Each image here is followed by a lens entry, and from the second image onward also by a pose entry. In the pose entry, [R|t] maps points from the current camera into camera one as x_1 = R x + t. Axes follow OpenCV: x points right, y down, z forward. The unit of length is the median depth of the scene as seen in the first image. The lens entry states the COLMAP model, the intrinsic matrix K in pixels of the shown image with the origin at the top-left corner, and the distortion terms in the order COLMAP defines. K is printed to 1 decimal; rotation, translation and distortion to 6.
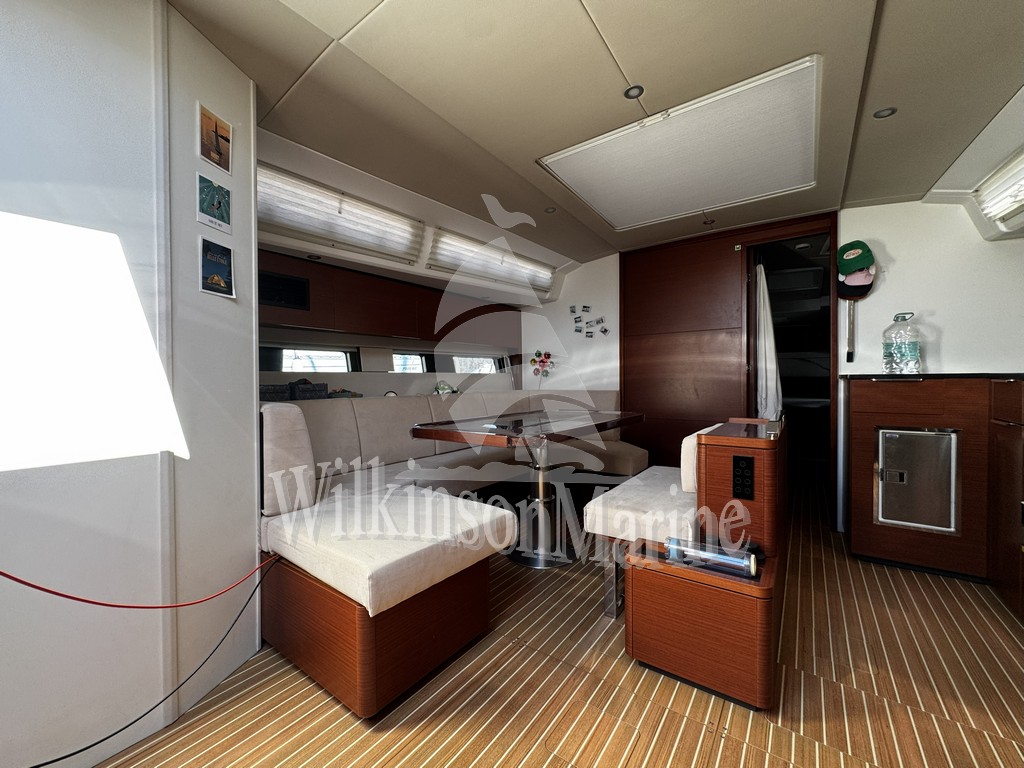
lens RADIAL K [[409.0, 0, 512.0], [0, 409.0, 384.0], [0, 0, 1]] dist [0.002259, -0.000040]
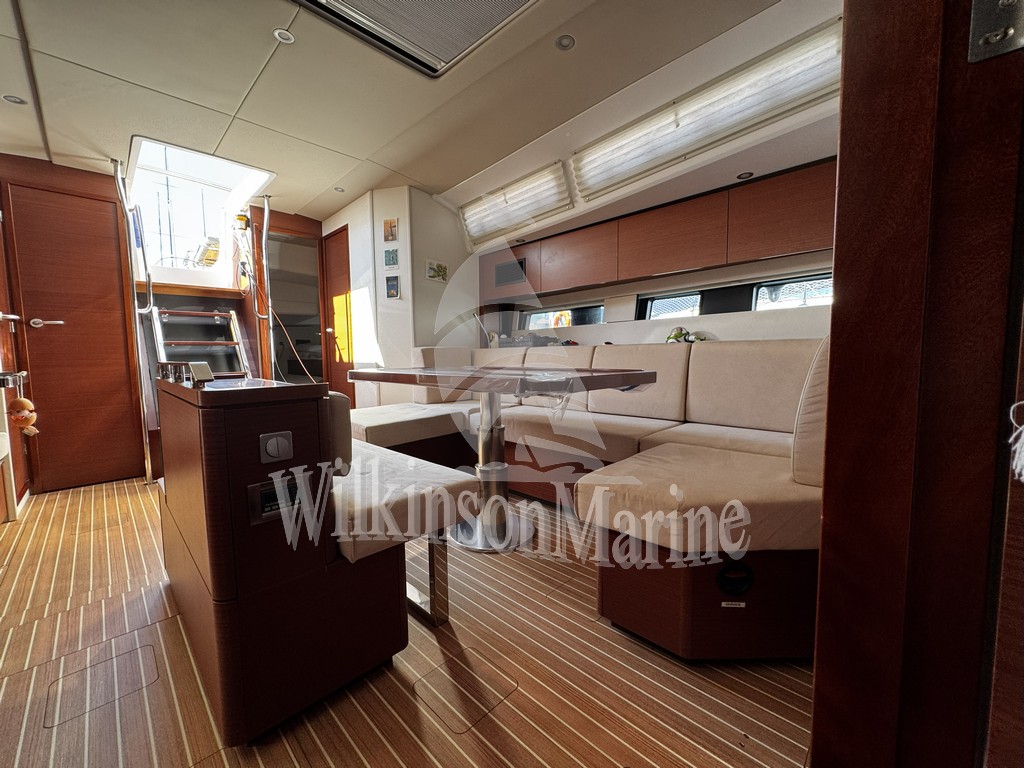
lens RADIAL K [[409.0, 0, 512.0], [0, 409.0, 384.0], [0, 0, 1]] dist [0.002259, -0.000040]
pose [[-0.149571, 0.087063, -0.984910, 1.112668], [0.008151, 0.996190, 0.086823, 0.051273], [0.988717, 0.004958, -0.149711, 1.489962]]
